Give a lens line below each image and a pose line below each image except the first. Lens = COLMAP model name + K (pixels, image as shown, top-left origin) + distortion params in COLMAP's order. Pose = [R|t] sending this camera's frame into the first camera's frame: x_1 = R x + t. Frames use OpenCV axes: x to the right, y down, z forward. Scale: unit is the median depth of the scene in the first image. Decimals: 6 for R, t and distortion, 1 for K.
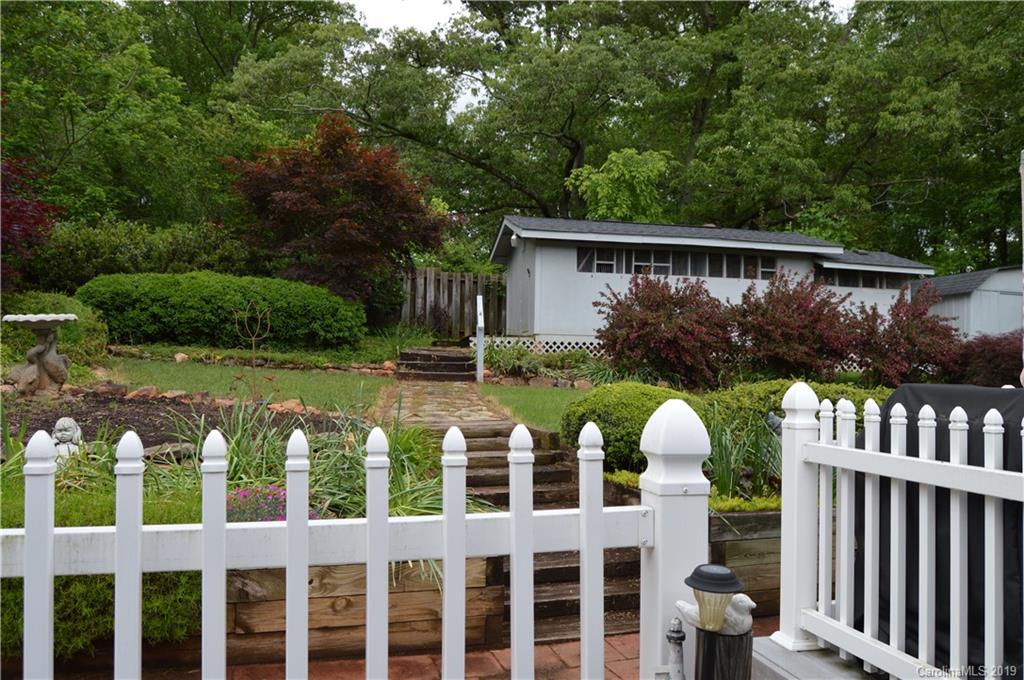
lens RADIAL K [[819.4, 0, 512.0], [0, 819.4, 340.0], [0, 0, 1]] dist [-0.113919, 0.089970]
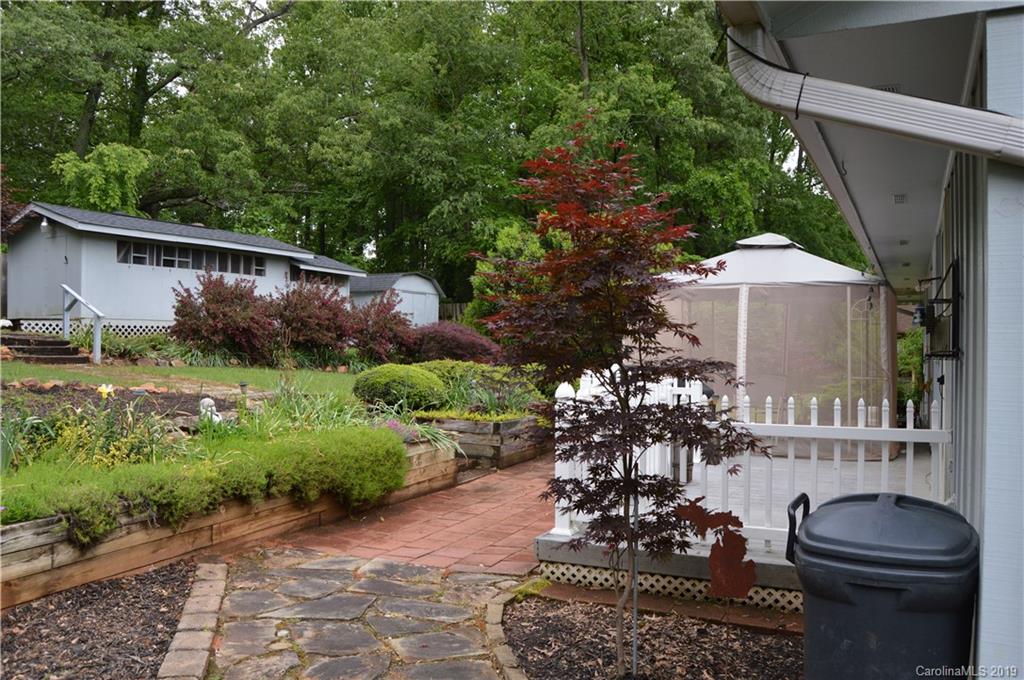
lens RADIAL K [[819.4, 0, 512.0], [0, 819.4, 340.0], [0, 0, 1]] dist [-0.113919, 0.089970]
pose [[0.666584, -0.006073, 0.745406, -0.379860], [-0.022690, 0.999338, 0.028432, -0.021032], [-0.745085, -0.035865, 0.666005, -0.135391]]
